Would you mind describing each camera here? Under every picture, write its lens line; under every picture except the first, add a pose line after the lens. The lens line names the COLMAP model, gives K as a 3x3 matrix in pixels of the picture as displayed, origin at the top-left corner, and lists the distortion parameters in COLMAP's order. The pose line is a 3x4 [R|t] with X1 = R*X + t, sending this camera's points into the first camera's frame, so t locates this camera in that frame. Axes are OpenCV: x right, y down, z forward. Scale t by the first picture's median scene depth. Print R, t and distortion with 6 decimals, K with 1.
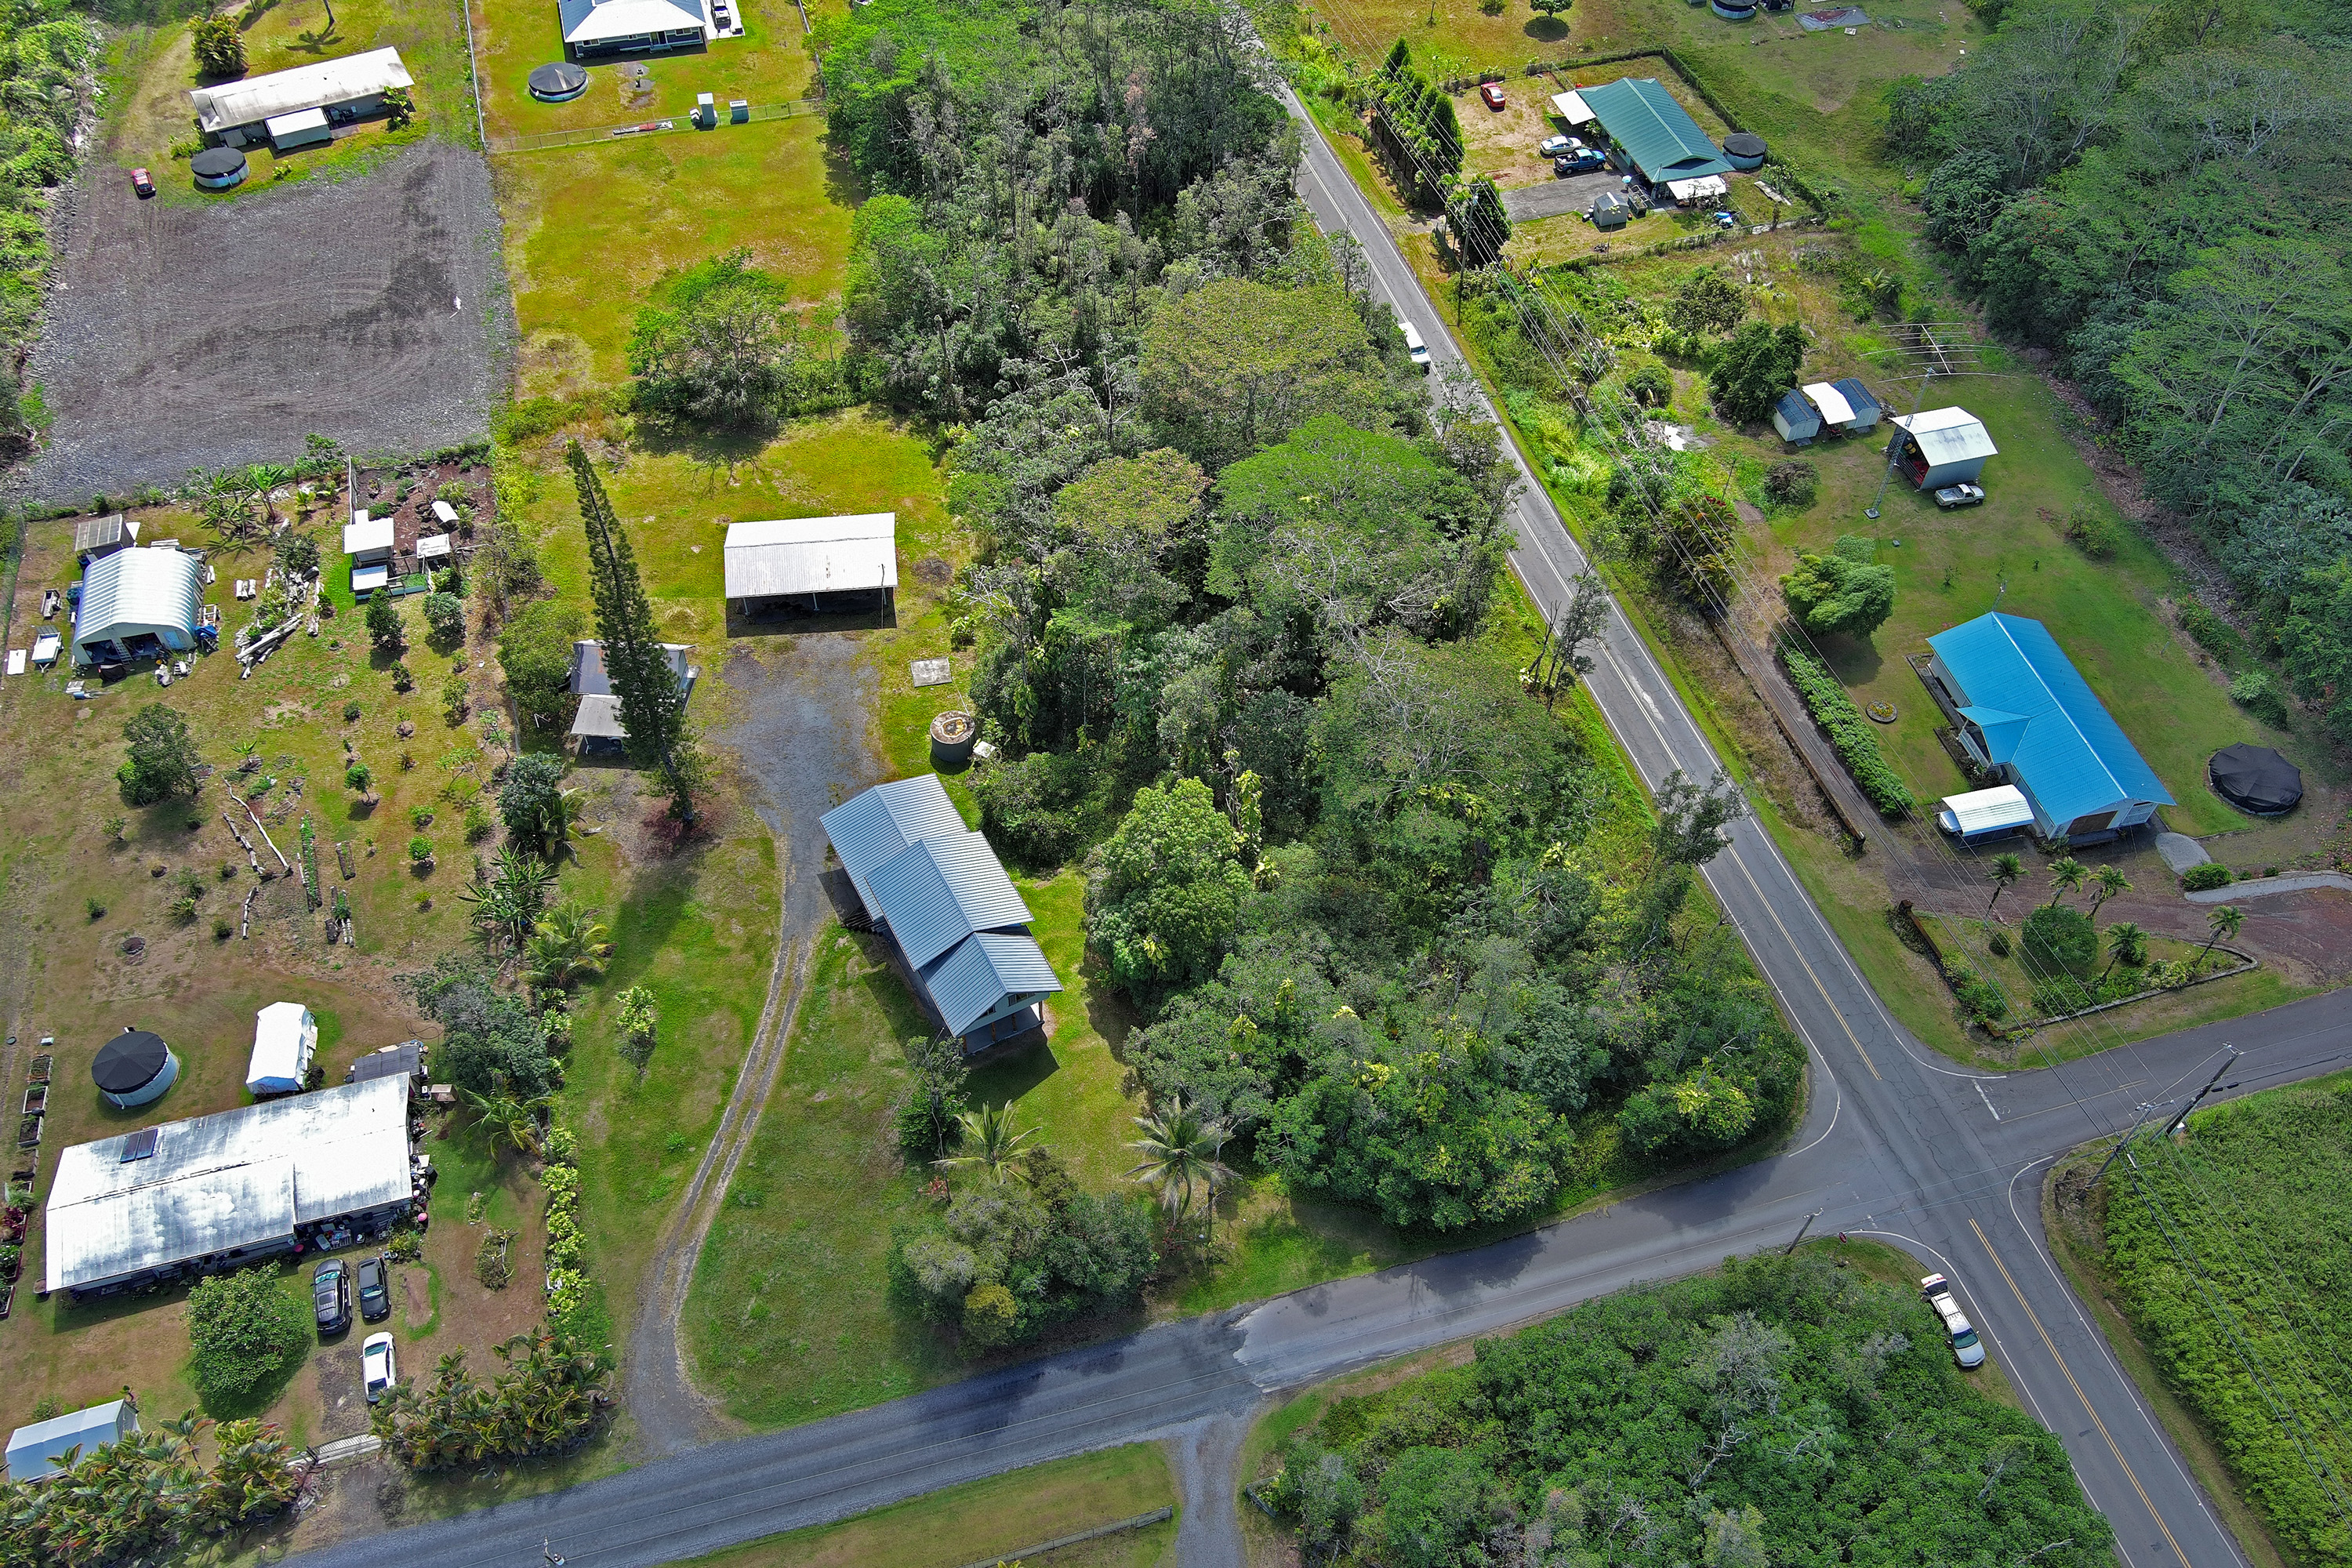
lens RADIAL K [[1829.1, 0, 1171.5], [0, 1829.1, 793.5], [0, 0, 1]] dist [0.010536, -0.001093]
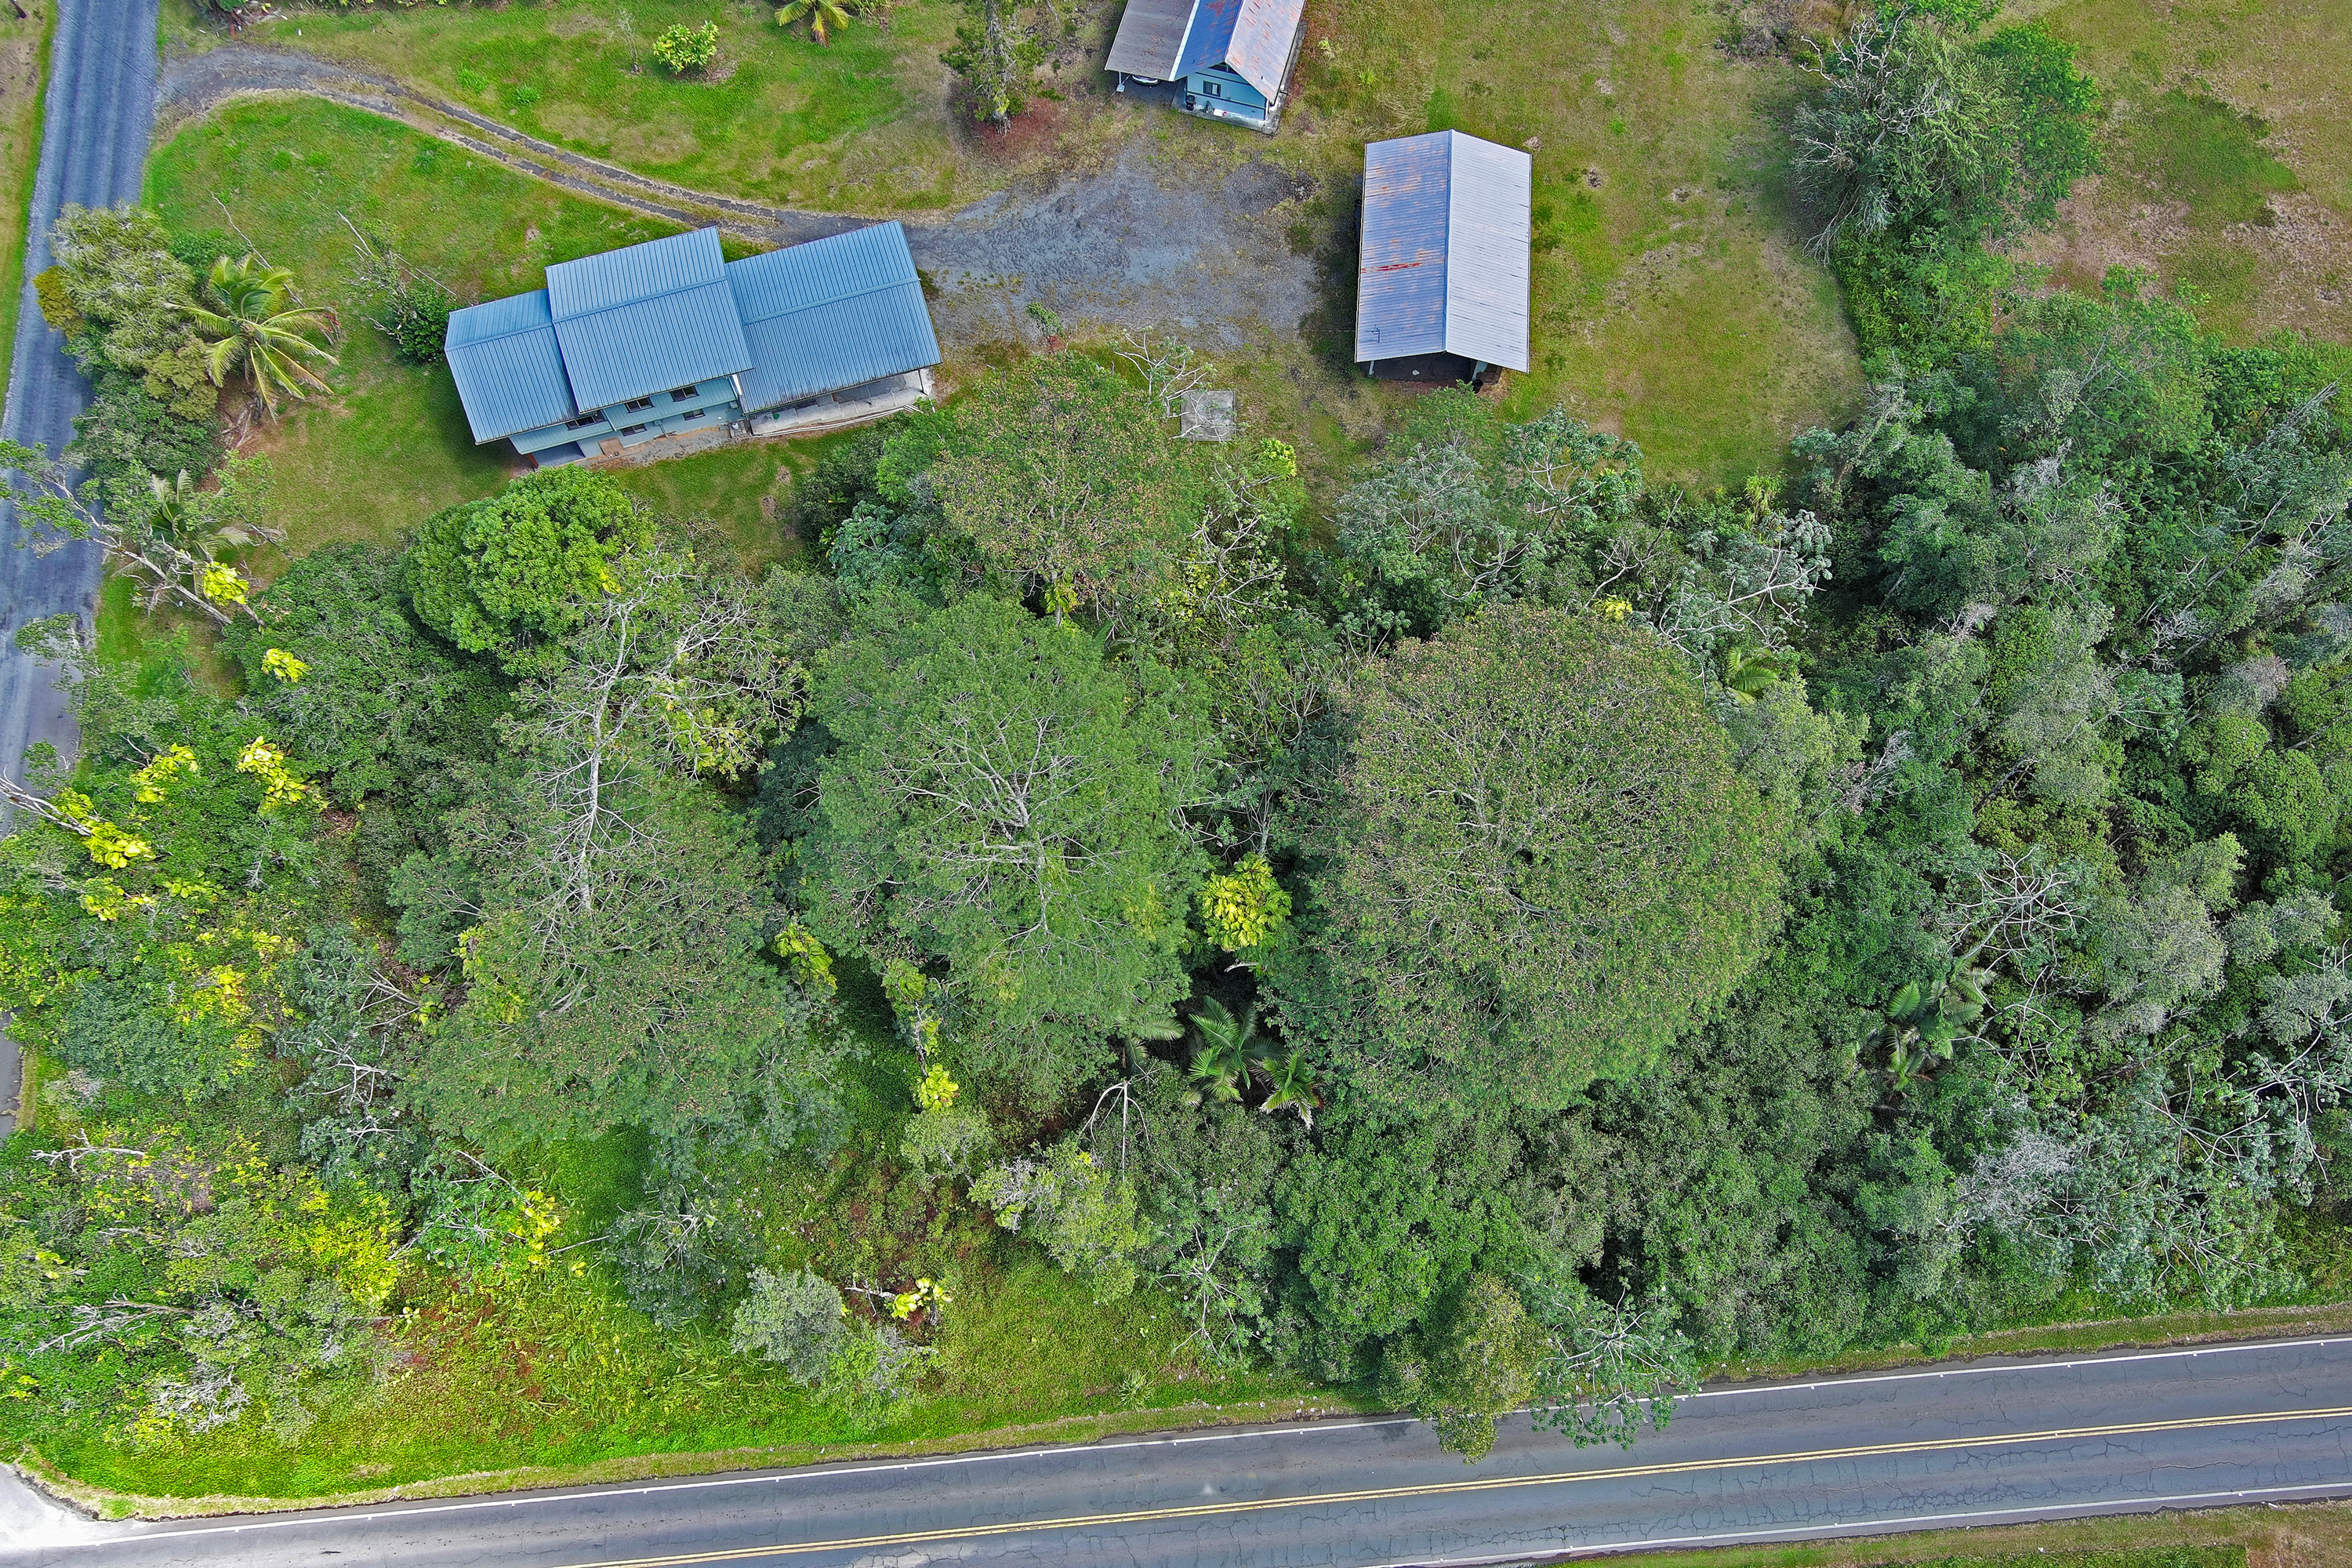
lens RADIAL K [[1829.1, 0, 1179.5], [0, 1829.1, 772.2], [0, 0, 1]] dist [0.010536, -0.001093]
pose [[-0.195960, 0.916848, -0.347834, 0.220085], [-0.754100, 0.085848, 0.651125, -0.480939], [0.626843, 0.389897, 0.674572, 0.597731]]
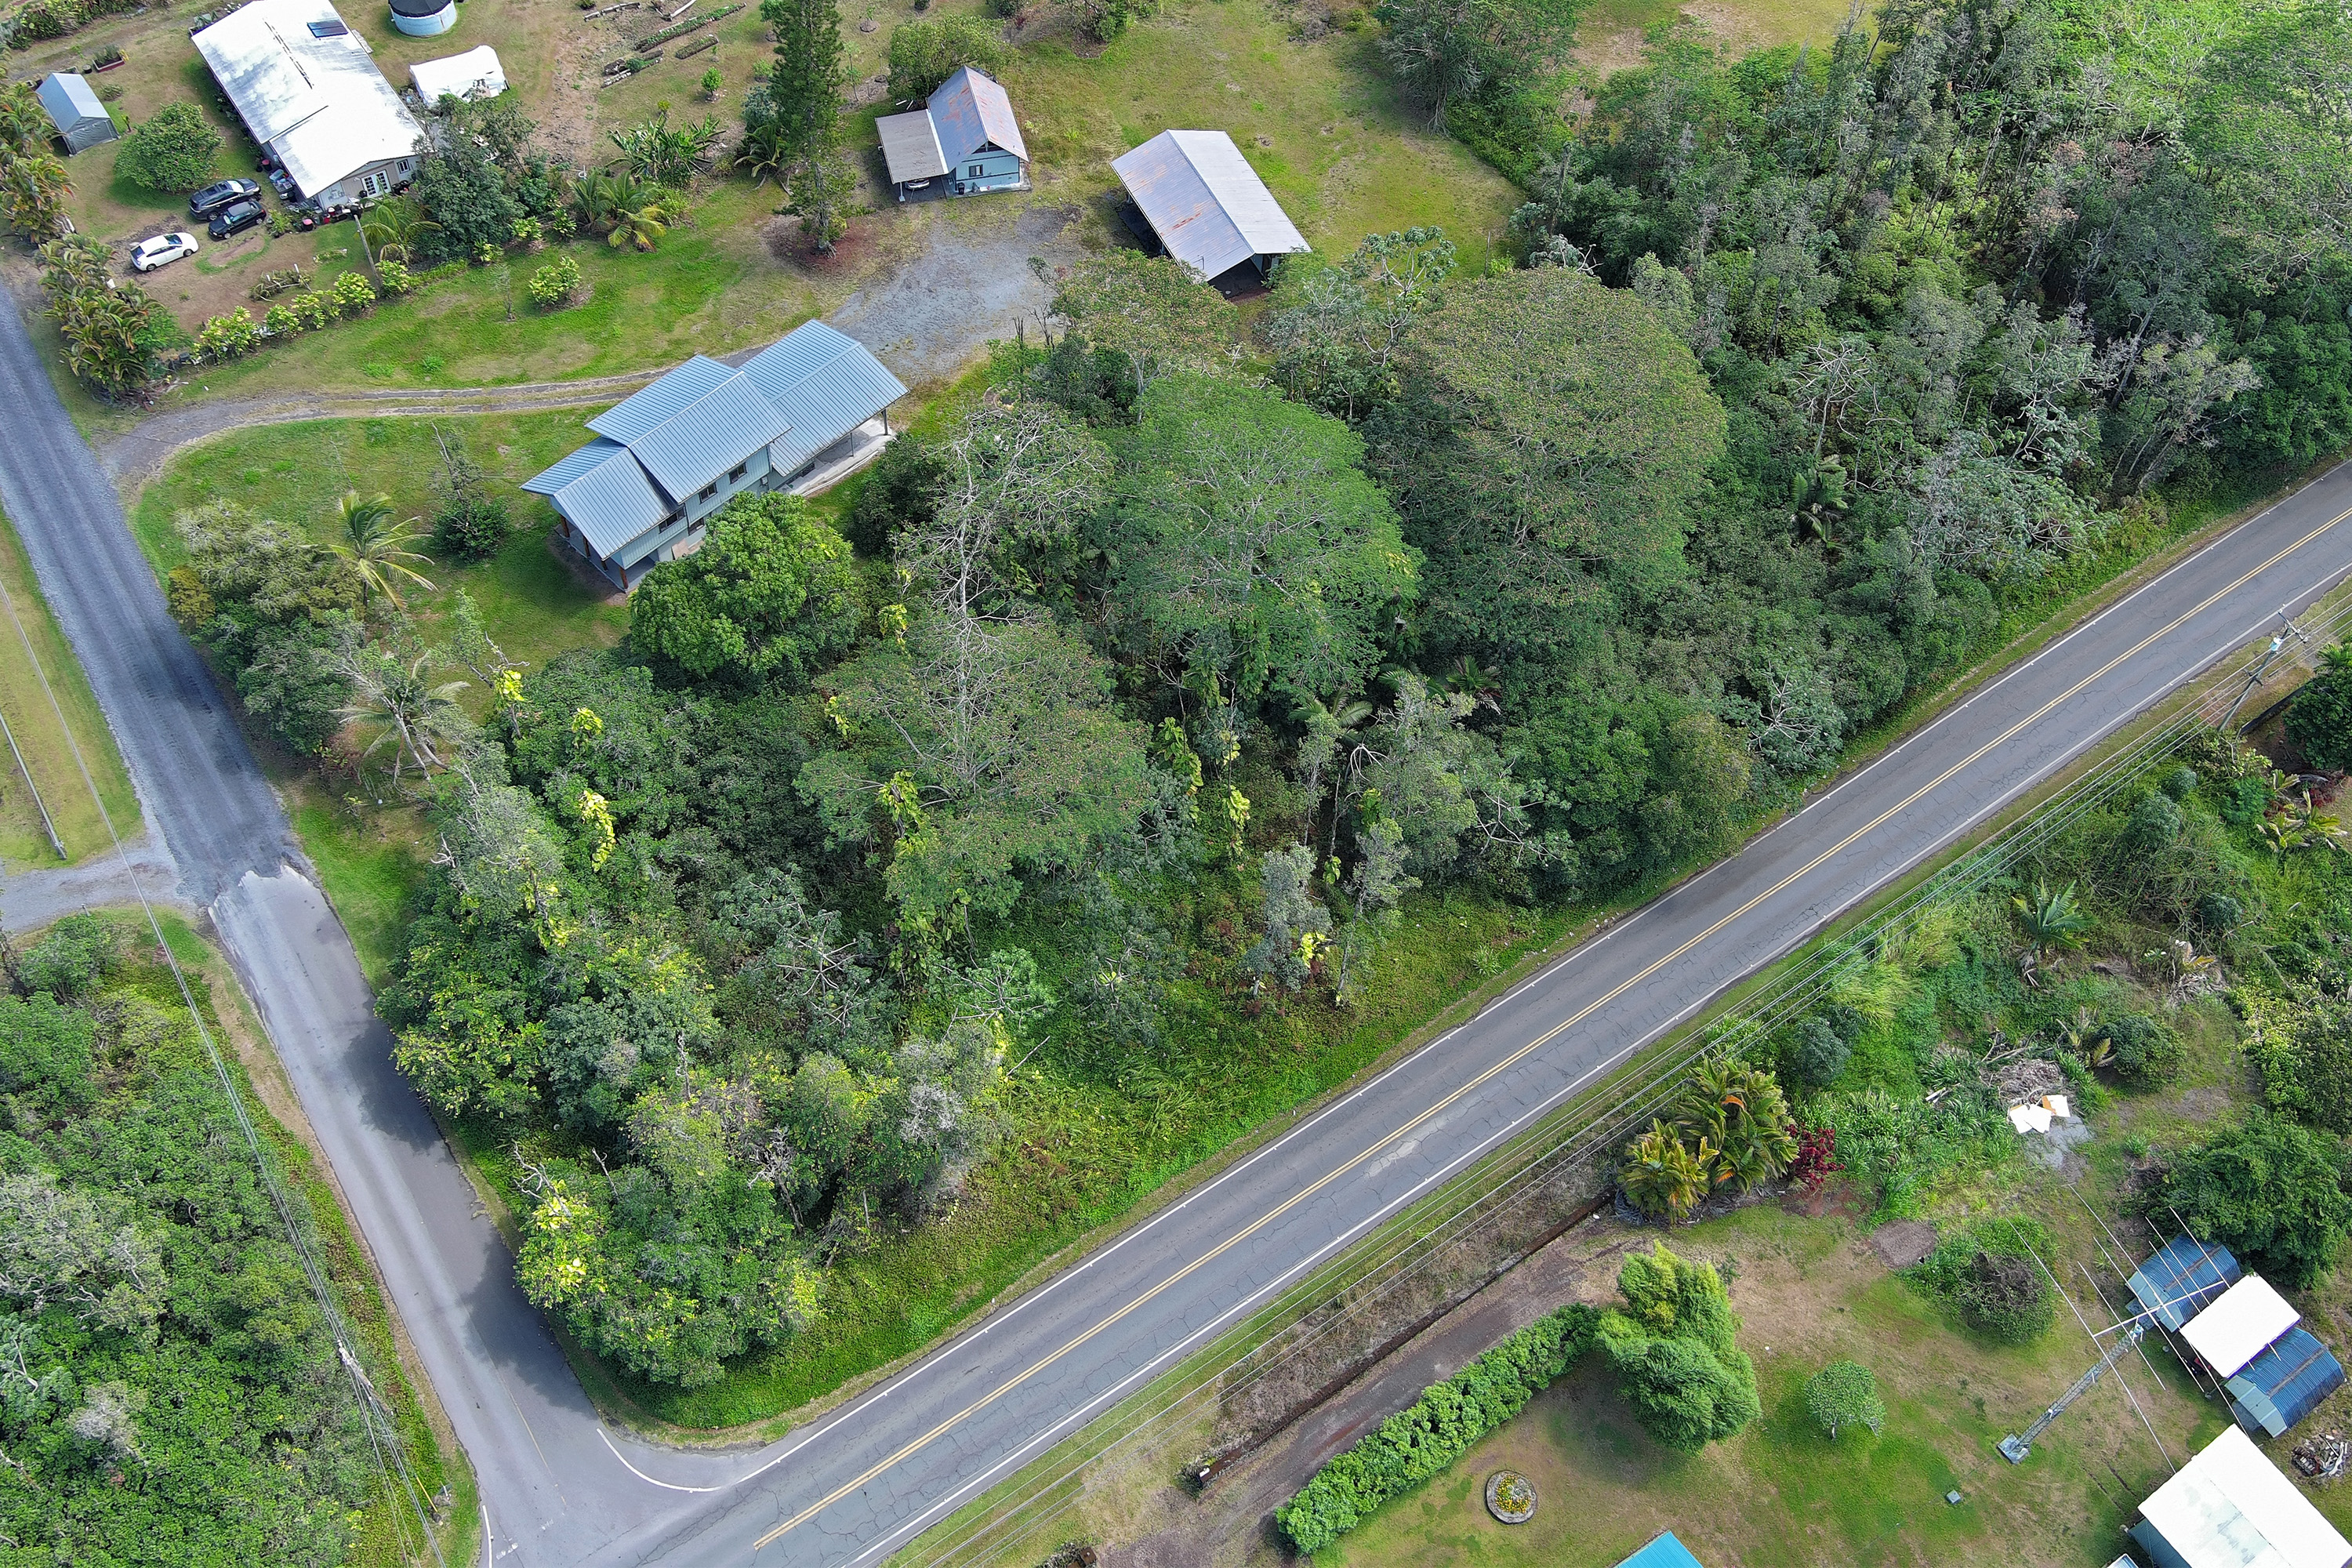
lens RADIAL K [[2262.3, 0, 1168.6], [0, 2262.3, 575.6], [0, 0, 1]] dist [0.012760, 0.000000]
pose [[0.315912, 0.732304, -0.603266, 0.566171], [-0.748726, 0.582951, 0.315558, -0.357688], [0.582759, 0.351992, 0.732457, 0.298920]]
